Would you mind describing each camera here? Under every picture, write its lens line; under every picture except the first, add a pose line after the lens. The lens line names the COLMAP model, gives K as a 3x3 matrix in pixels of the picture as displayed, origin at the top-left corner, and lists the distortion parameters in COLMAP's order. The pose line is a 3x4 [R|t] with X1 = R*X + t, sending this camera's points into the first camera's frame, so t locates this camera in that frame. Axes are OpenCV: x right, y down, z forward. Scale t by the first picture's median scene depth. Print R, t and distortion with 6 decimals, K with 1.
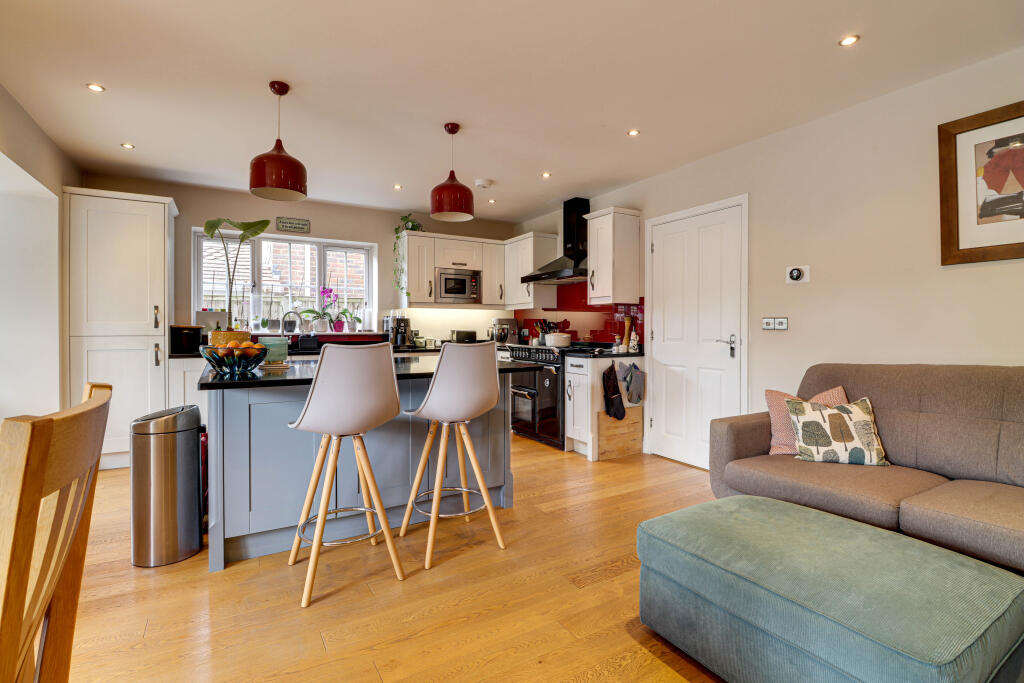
lens RADIAL K [[493.4, 0, 518.2], [0, 493.4, 334.4], [0, 0, 1]] dist [-0.003446, -0.009162]
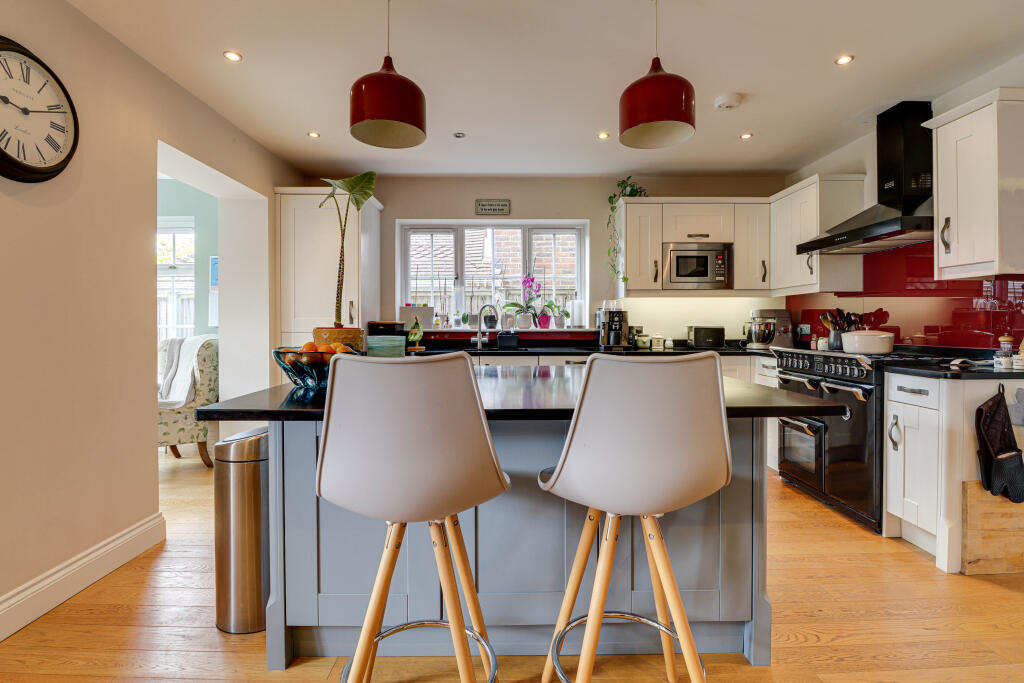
lens RADIAL K [[493.4, 0, 489.7], [0, 493.4, 329.5], [0, 0, 1]] dist [-0.003446, -0.009162]
pose [[0.848037, 0.003100, -0.529927, 0.007105], [-0.003593, 0.999994, 0.000099, -0.003037], [0.529924, 0.001820, 0.848043, 0.258972]]
